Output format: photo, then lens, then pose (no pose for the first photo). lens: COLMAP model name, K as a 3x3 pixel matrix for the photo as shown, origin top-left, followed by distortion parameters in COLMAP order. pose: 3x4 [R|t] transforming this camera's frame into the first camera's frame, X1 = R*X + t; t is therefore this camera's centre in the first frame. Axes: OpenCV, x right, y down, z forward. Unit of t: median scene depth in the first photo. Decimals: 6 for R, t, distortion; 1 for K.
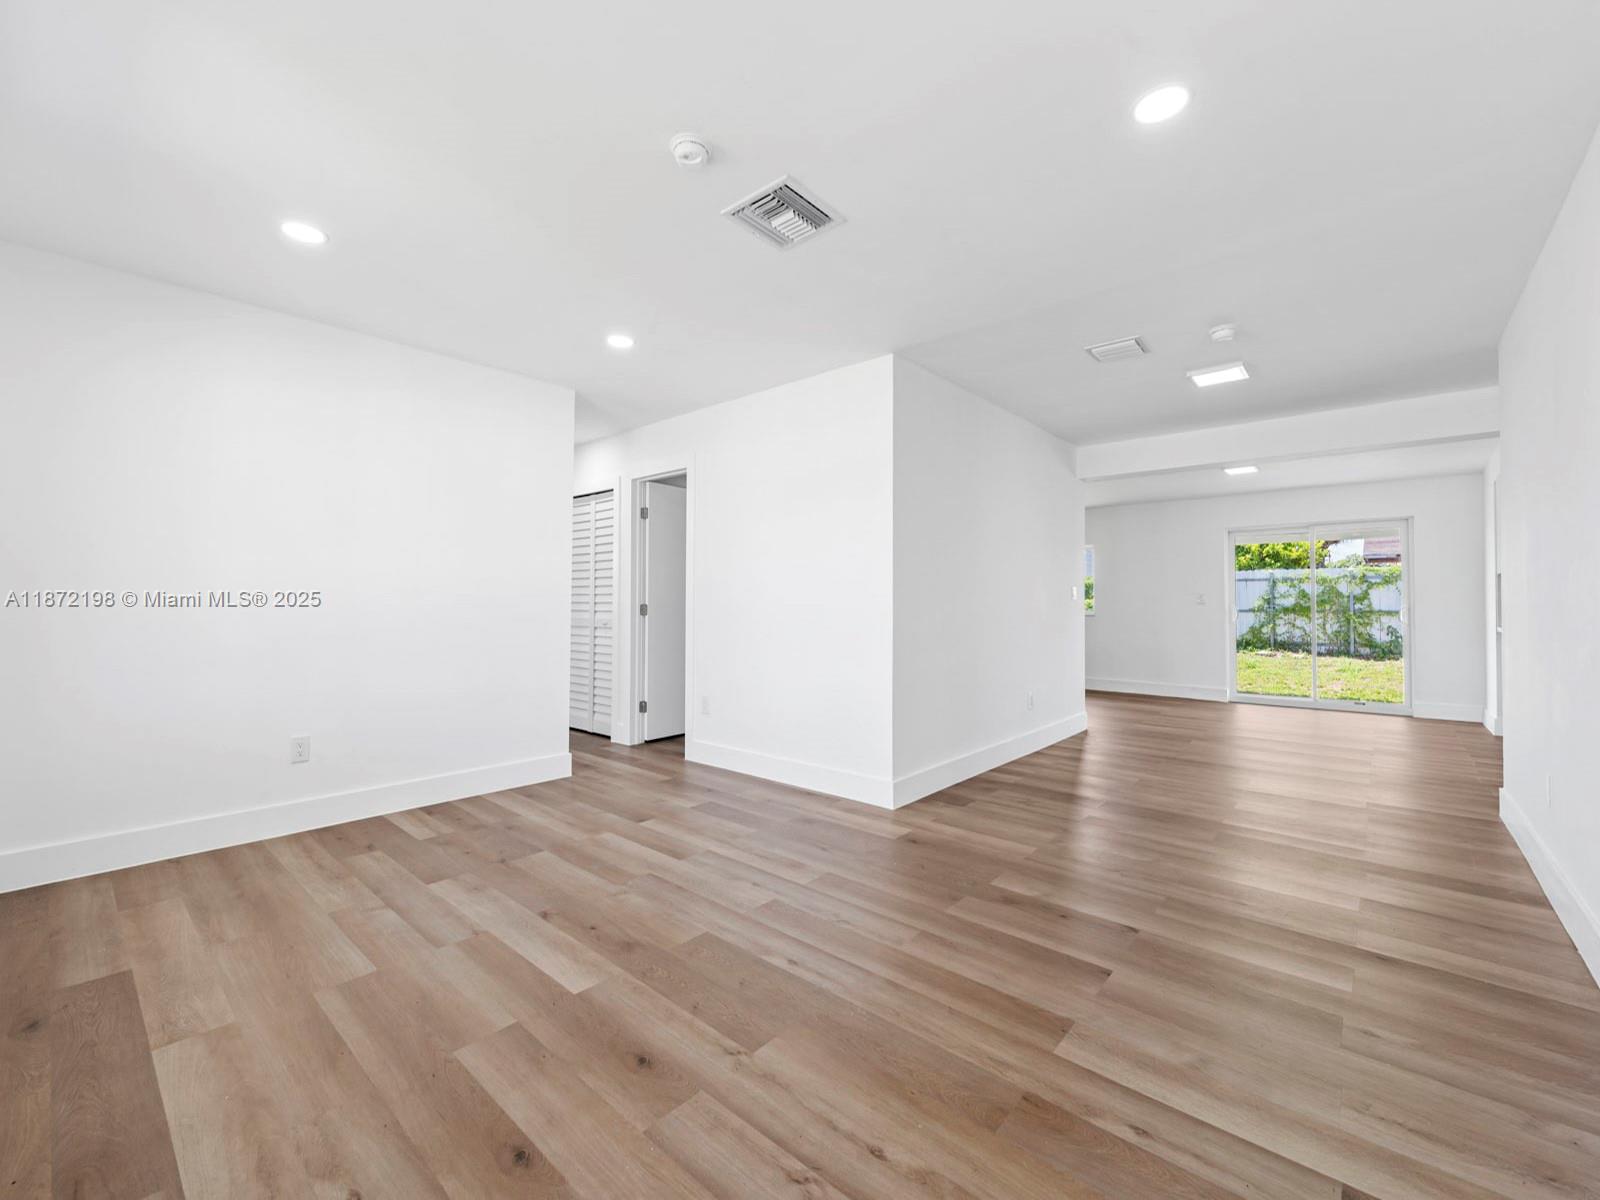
lens RADIAL K [[653.7, 0, 797.3], [0, 653.7, 587.7], [0, 0, 1]] dist [-0.000239, -0.000177]
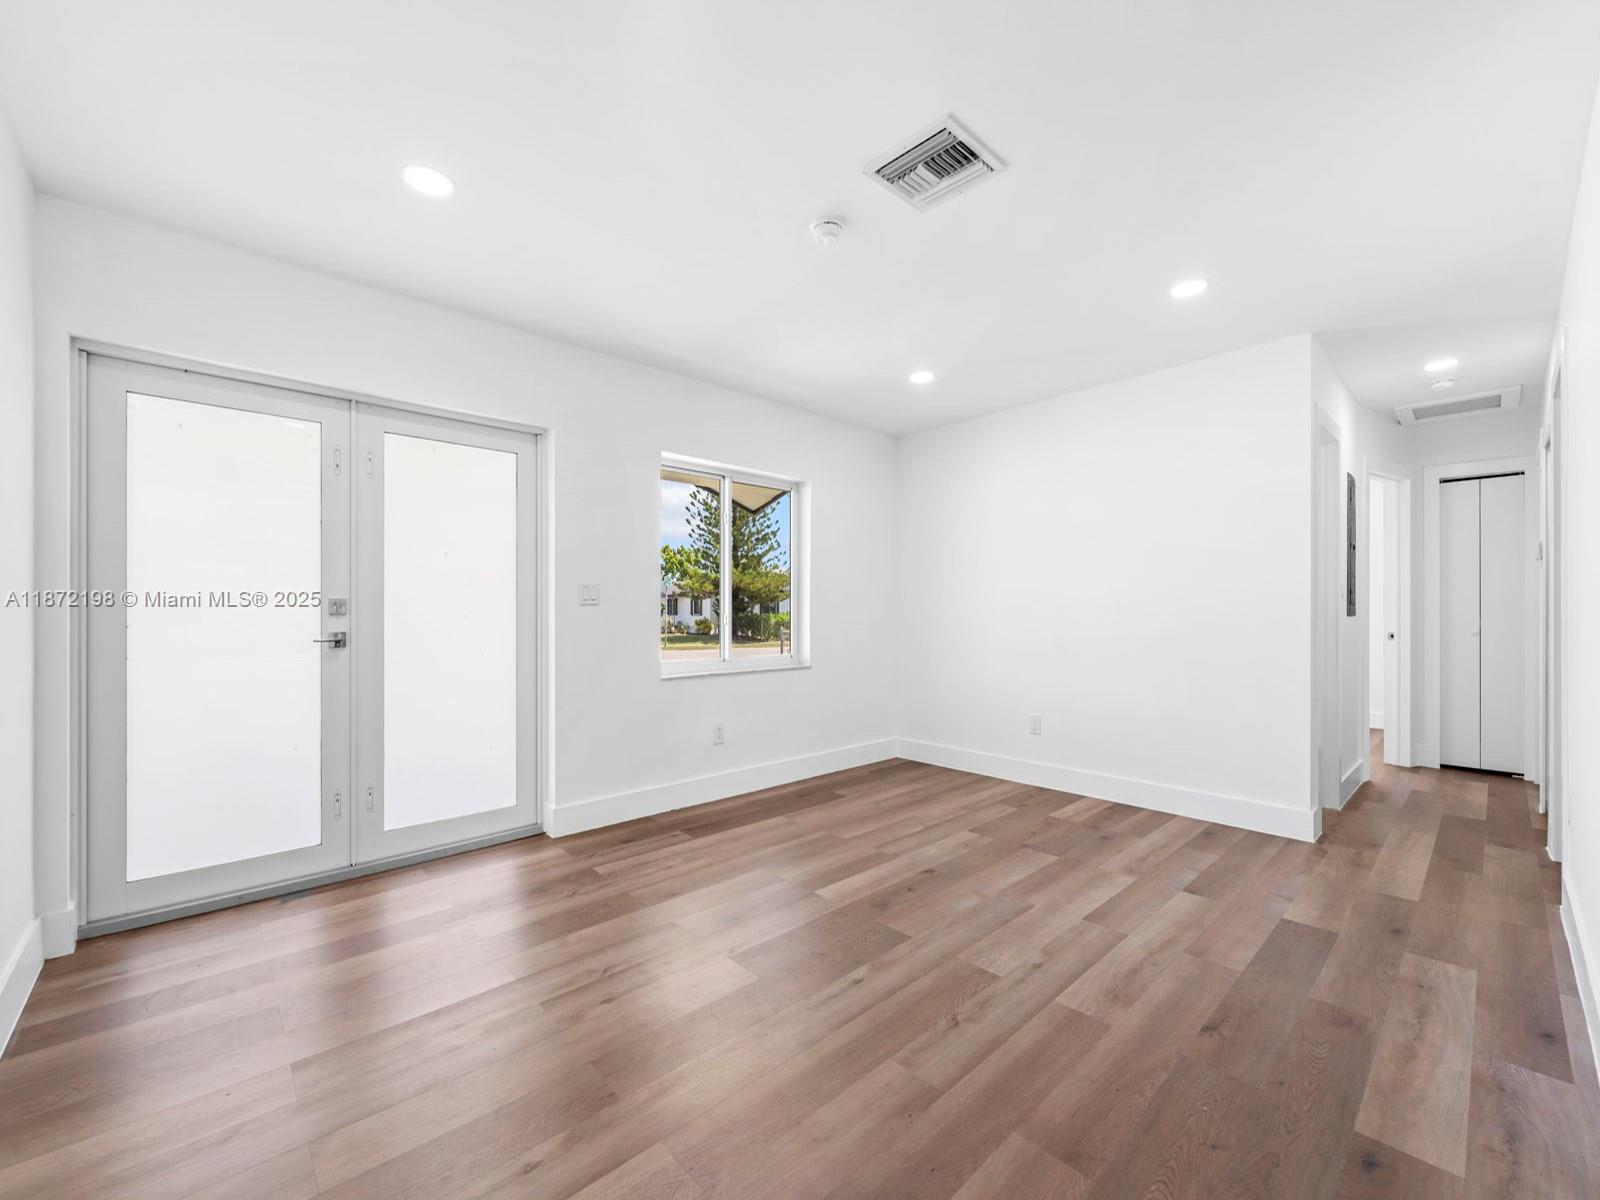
lens RADIAL K [[653.7, 0, 795.0], [0, 653.7, 611.6], [0, 0, 1]] dist [-0.000239, -0.000177]
pose [[-0.096488, -0.006923, -0.995310, 0.724567], [0.025534, 0.999630, -0.009429, 0.020512], [0.995007, -0.026324, -0.096275, 0.753990]]
